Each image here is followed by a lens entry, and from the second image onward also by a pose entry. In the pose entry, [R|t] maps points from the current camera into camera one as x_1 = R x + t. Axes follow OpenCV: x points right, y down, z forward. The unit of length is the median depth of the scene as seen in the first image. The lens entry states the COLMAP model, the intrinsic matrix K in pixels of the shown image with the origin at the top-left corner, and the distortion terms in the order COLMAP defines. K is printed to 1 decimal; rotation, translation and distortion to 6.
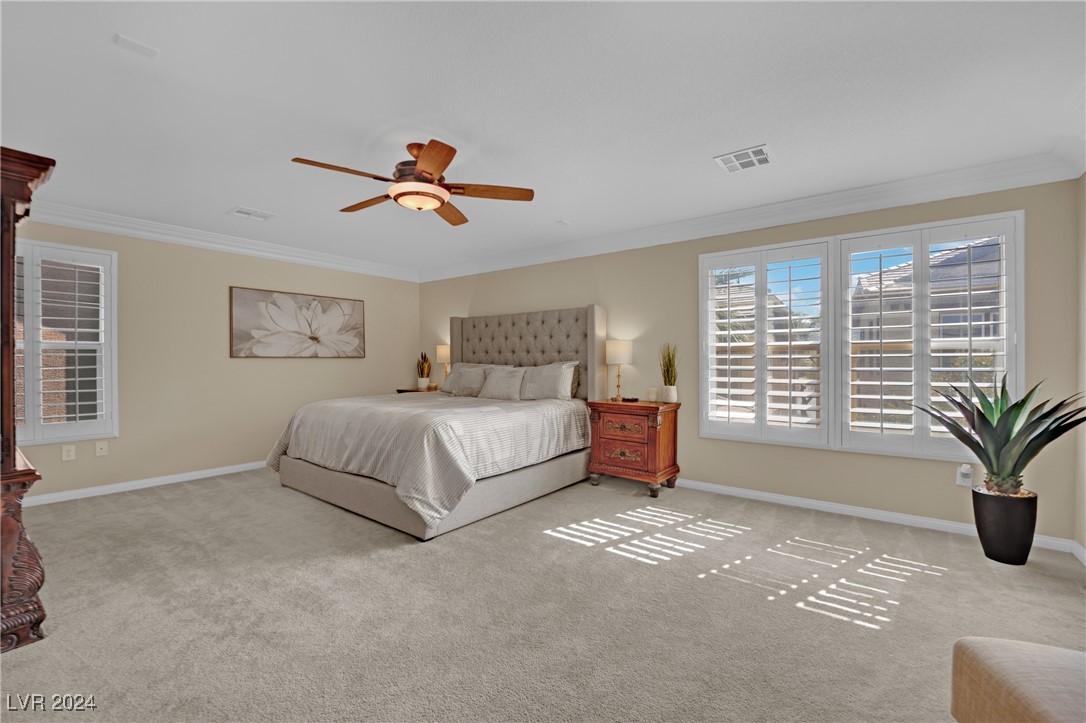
lens RADIAL K [[448.6, 0, 543.6], [0, 448.6, 368.2], [0, 0, 1]] dist [-0.010849, -0.000099]
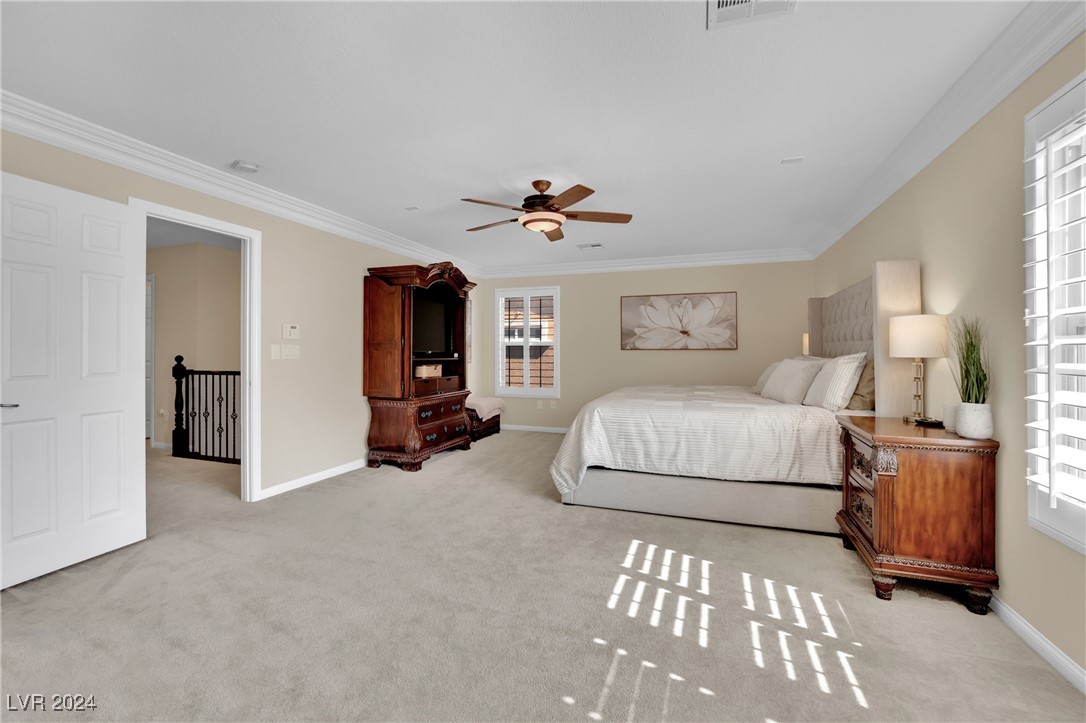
lens RADIAL K [[463.3, 0, 543.0], [0, 463.3, 361.5], [0, 0, 1]] dist [-0.000345, -0.000055]
pose [[0.309814, 0.019717, -0.950593, 0.699567], [-0.015716, 0.999755, 0.015614, -0.008843], [0.950667, 0.010102, 0.310048, 0.442779]]
